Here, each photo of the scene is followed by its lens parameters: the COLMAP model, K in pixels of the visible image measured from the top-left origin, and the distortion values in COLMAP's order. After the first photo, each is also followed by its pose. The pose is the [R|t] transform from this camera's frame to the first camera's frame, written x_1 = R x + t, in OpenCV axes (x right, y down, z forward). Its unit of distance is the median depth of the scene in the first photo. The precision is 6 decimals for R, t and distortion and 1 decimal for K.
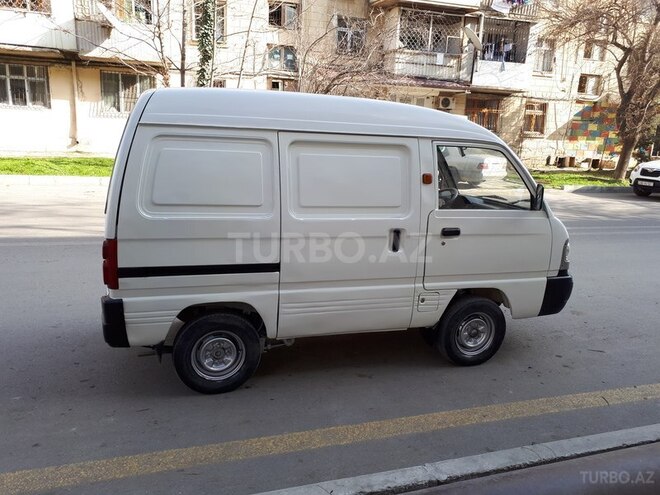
lens RADIAL K [[534.3, 0, 330.0], [0, 534.3, 247.5], [0, 0, 1]] dist [0.026451, -0.010627]
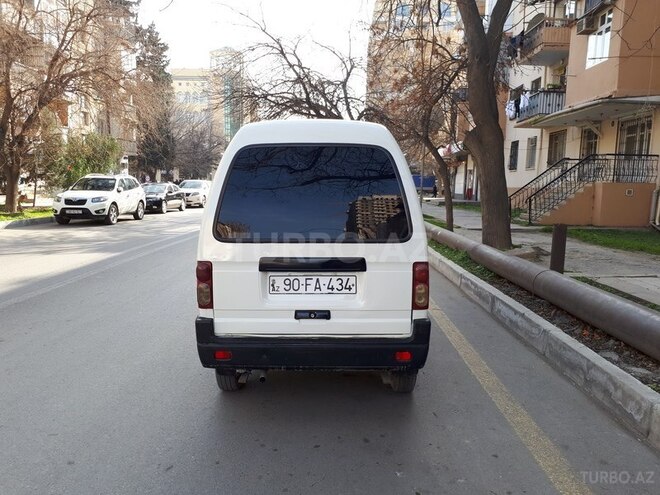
lens RADIAL K [[534.4, 0, 331.5], [0, 534.4, 251.3], [0, 0, 1]] dist [0.039727, -0.043909]
pose [[0.316652, -0.162025, 0.934601, -0.278203], [0.213909, 0.972119, 0.096055, -0.033596], [-0.924107, 0.169504, 0.342482, 0.155054]]
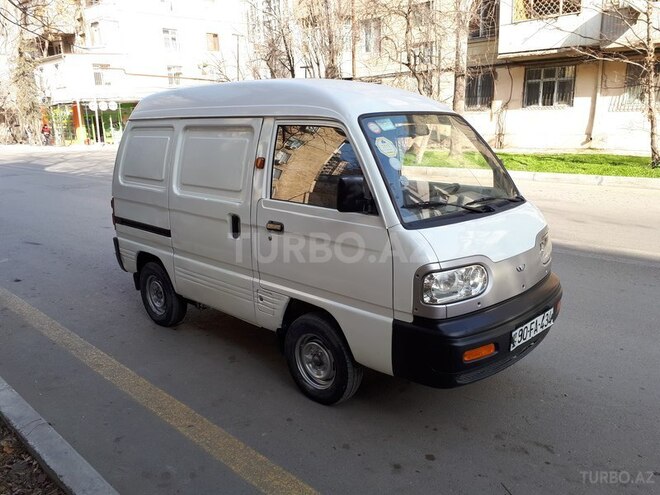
lens RADIAL K [[534.4, 0, 331.5], [0, 534.4, 251.3], [0, 0, 1]] dist [0.039727, -0.043909]
pose [[0.464721, 0.158106, -0.871227, 0.236821], [-0.152622, 0.983506, 0.097072, -0.020122], [0.872205, 0.087857, 0.481186, 0.157032]]
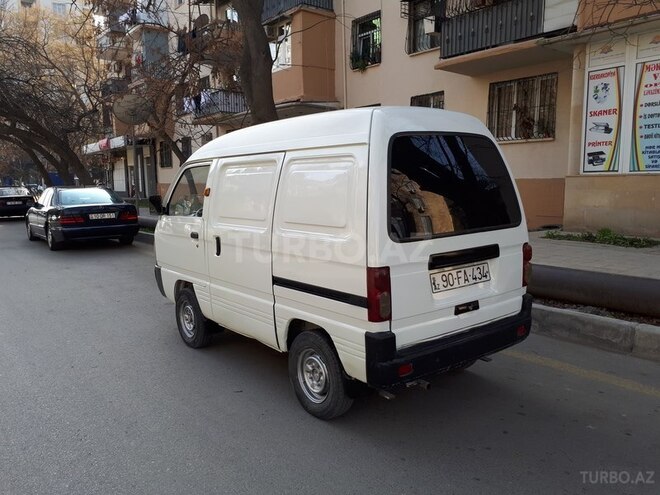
lens RADIAL K [[534.4, 0, 331.5], [0, 534.4, 251.3], [0, 0, 1]] dist [0.039727, -0.043909]
pose [[-0.345539, -0.166473, 0.923520, -0.259756], [0.210329, 0.945362, 0.249105, -0.072711], [-0.914530, 0.280318, -0.291645, 0.333574]]
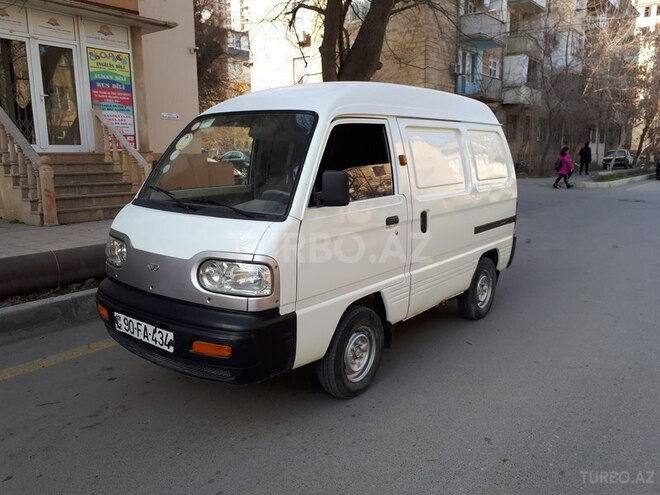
lens RADIAL K [[534.4, 0, 331.5], [0, 534.4, 251.3], [0, 0, 1]] dist [0.039727, -0.043909]
pose [[-0.835269, 0.057491, -0.546827, 0.156880], [-0.157768, 0.927640, 0.338516, -0.080721], [0.526720, 0.369024, -0.765759, 0.464271]]
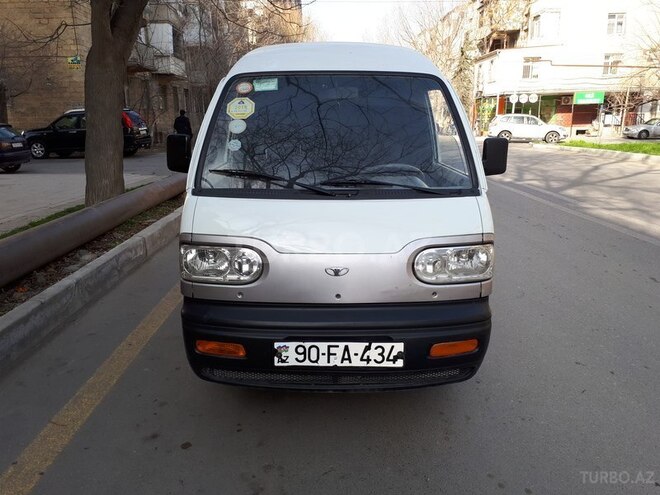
lens RADIAL K [[534.3, 0, 330.0], [0, 534.3, 247.5], [0, 0, 1]] dist [0.026451, -0.010627]
pose [[-0.300630, 0.177948, -0.936993, 0.236688], [-0.218188, 0.943554, 0.249199, -0.045997], [0.928448, 0.279357, -0.244834, 0.330344]]
